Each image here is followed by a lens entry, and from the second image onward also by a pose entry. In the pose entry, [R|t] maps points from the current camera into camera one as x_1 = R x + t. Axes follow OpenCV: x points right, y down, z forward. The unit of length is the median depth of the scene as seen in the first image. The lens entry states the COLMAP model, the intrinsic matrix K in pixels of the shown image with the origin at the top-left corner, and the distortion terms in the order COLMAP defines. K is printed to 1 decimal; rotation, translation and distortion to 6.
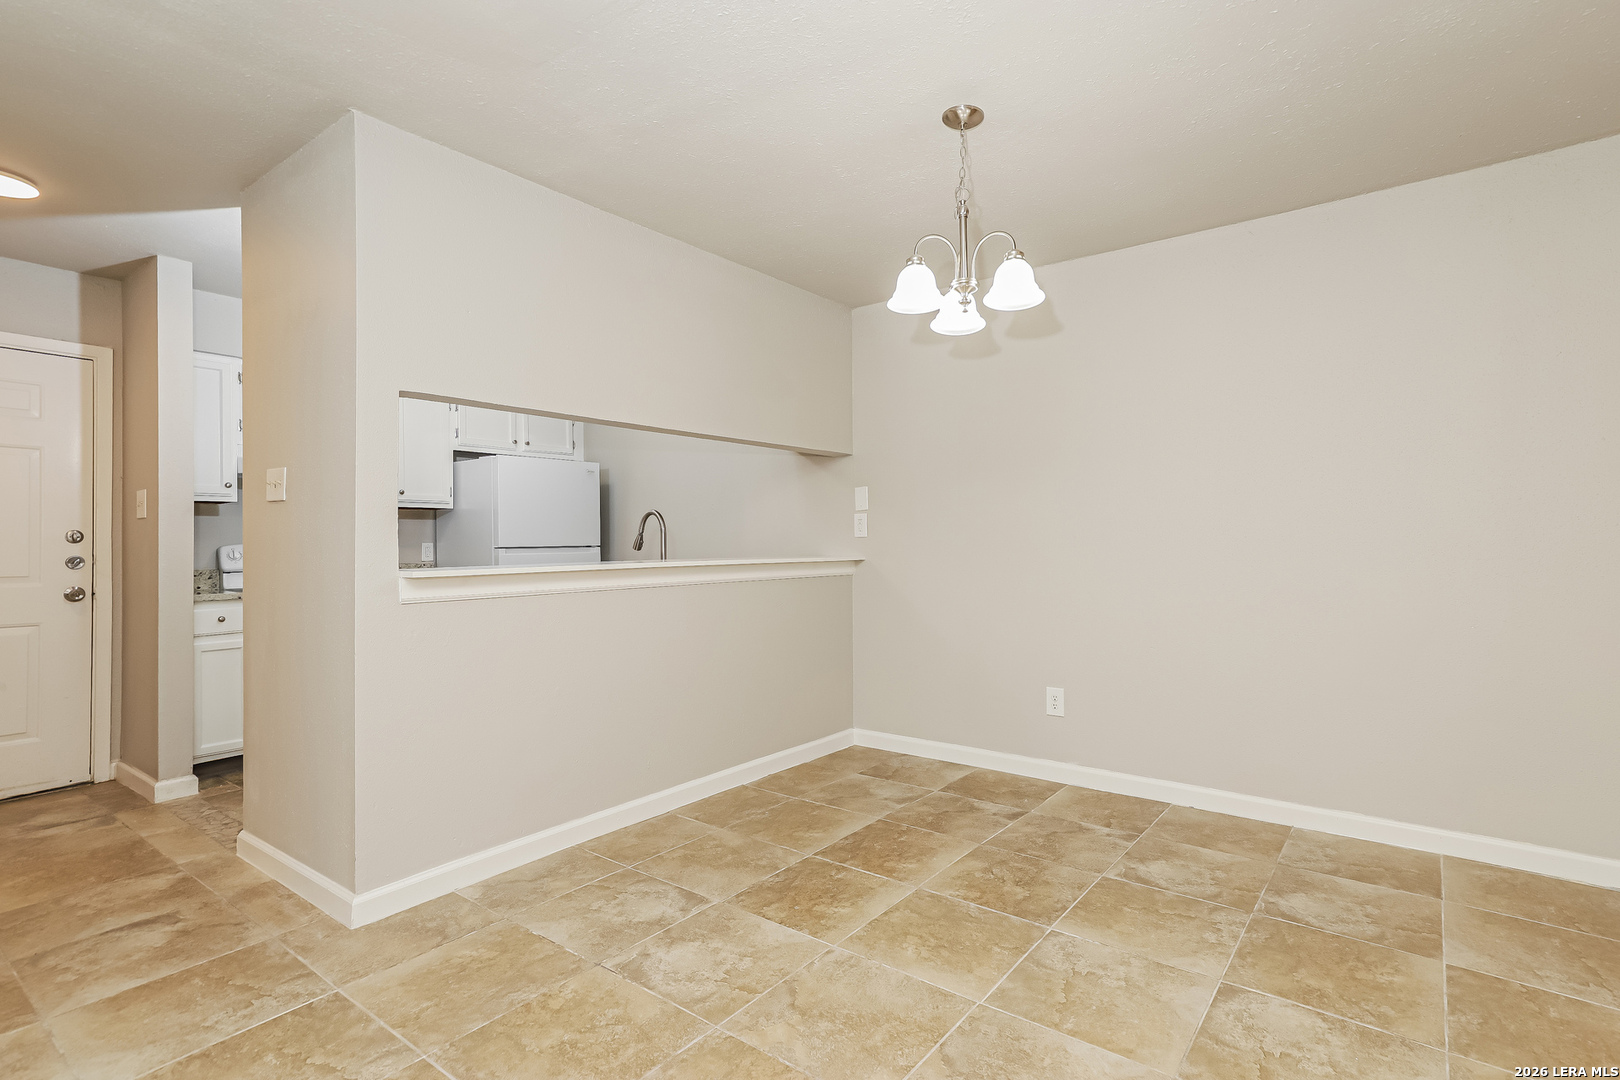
lens RADIAL K [[791.7, 0, 829.8], [0, 791.7, 547.8], [0, 0, 1]] dist [0.015481, -0.000651]
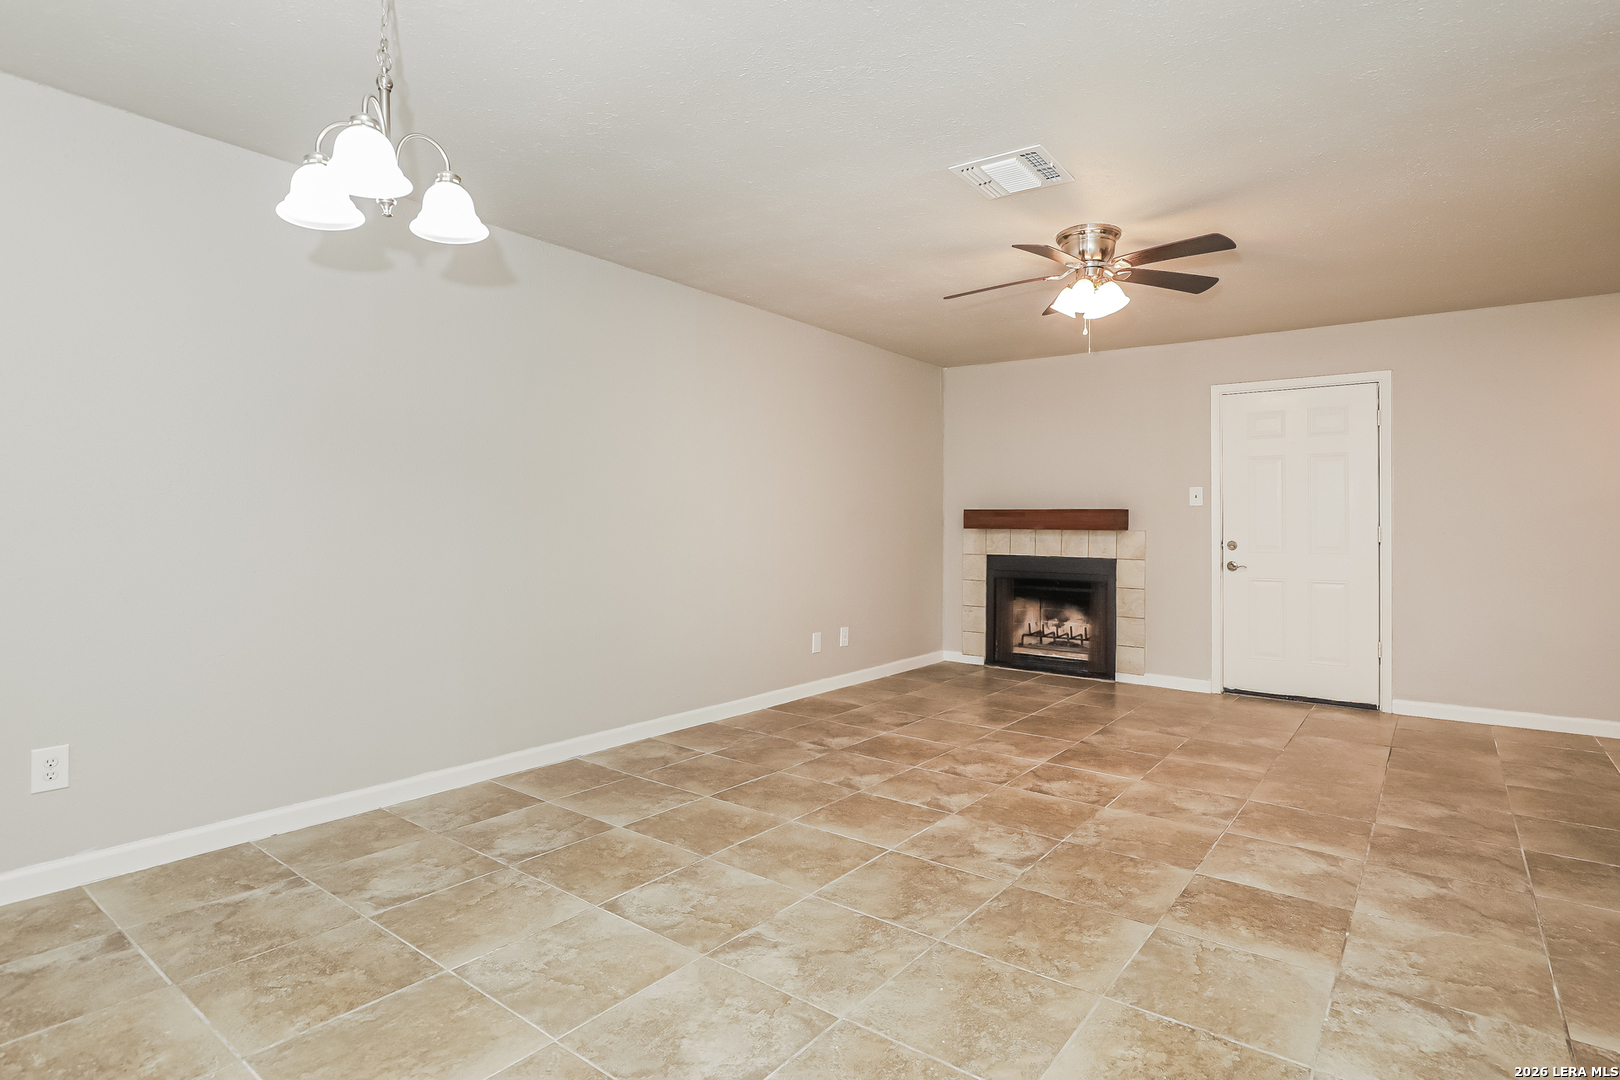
lens RADIAL K [[791.7, 0, 872.7], [0, 791.7, 523.7], [0, 0, 1]] dist [0.015481, -0.000651]
pose [[-0.002548, 0.007633, 0.999968, -0.504457], [-0.004040, 0.999963, -0.007643, -0.002834], [-0.999989, -0.004059, -0.002517, 0.457026]]
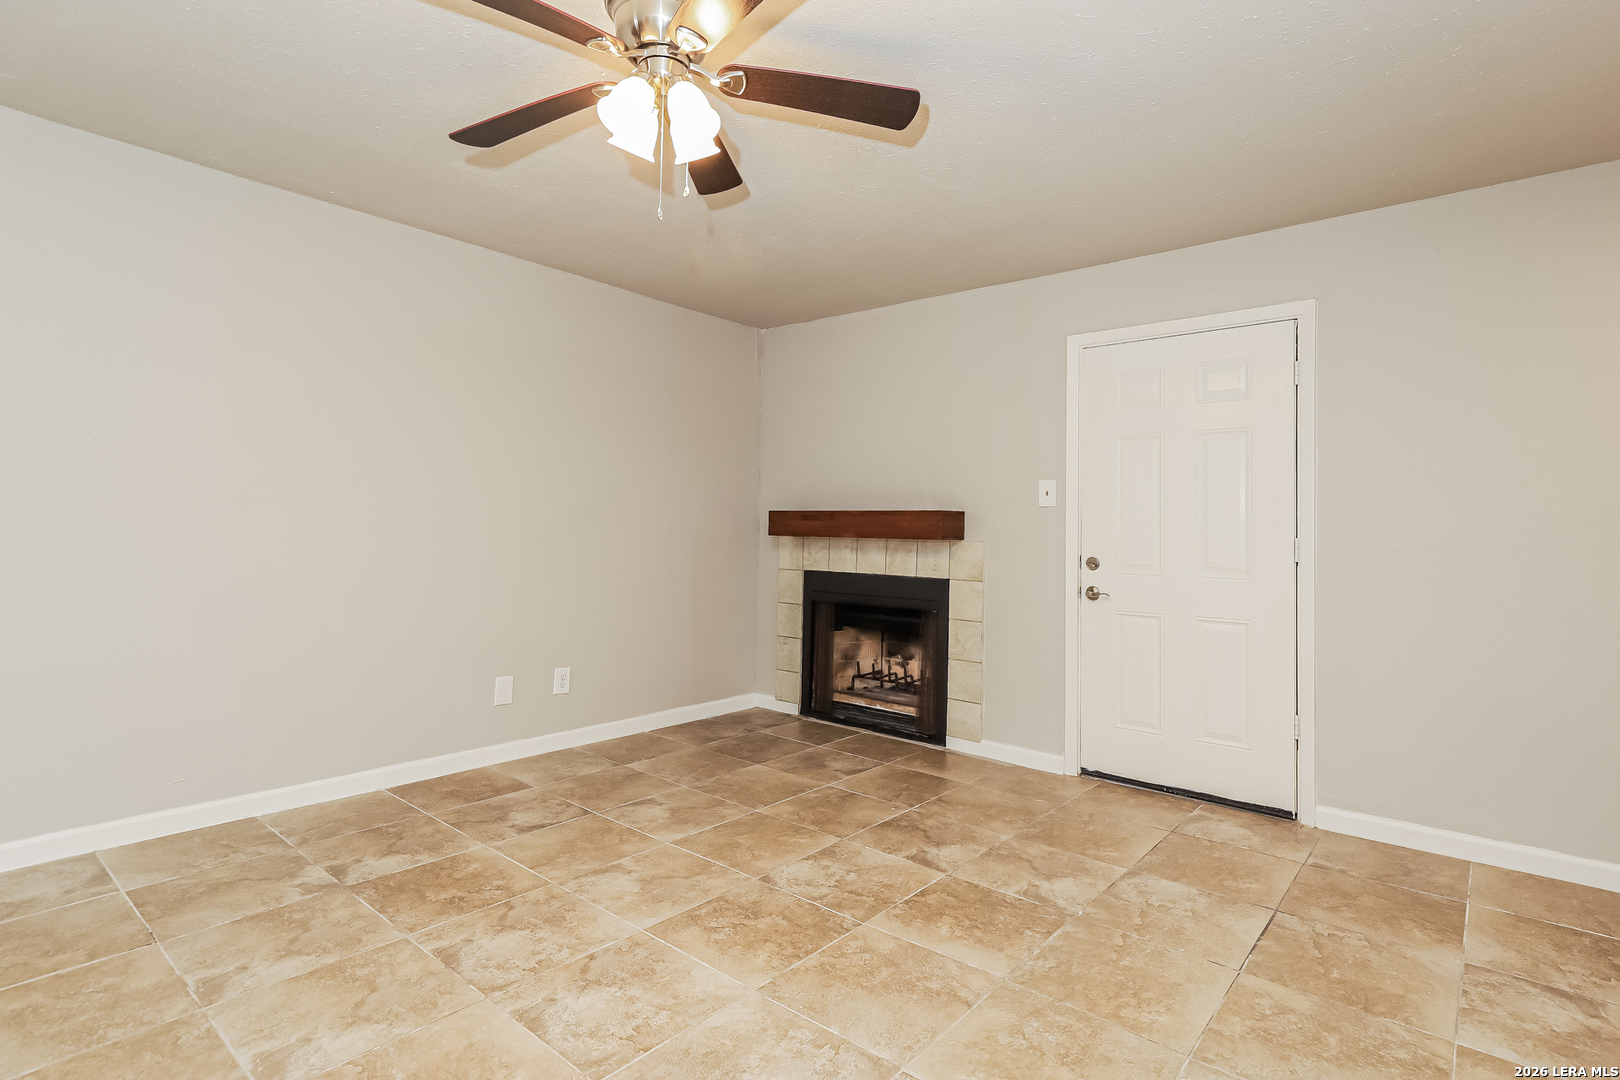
lens RADIAL K [[791.7, 0, 819.1], [0, 791.7, 533.5], [0, 0, 1]] dist [0.015481, -0.000651]
pose [[0.083737, 0.003934, 0.996480, -0.480960], [-0.013318, 0.999907, -0.002828, -0.003132], [-0.996399, -0.013034, 0.083782, 0.434582]]
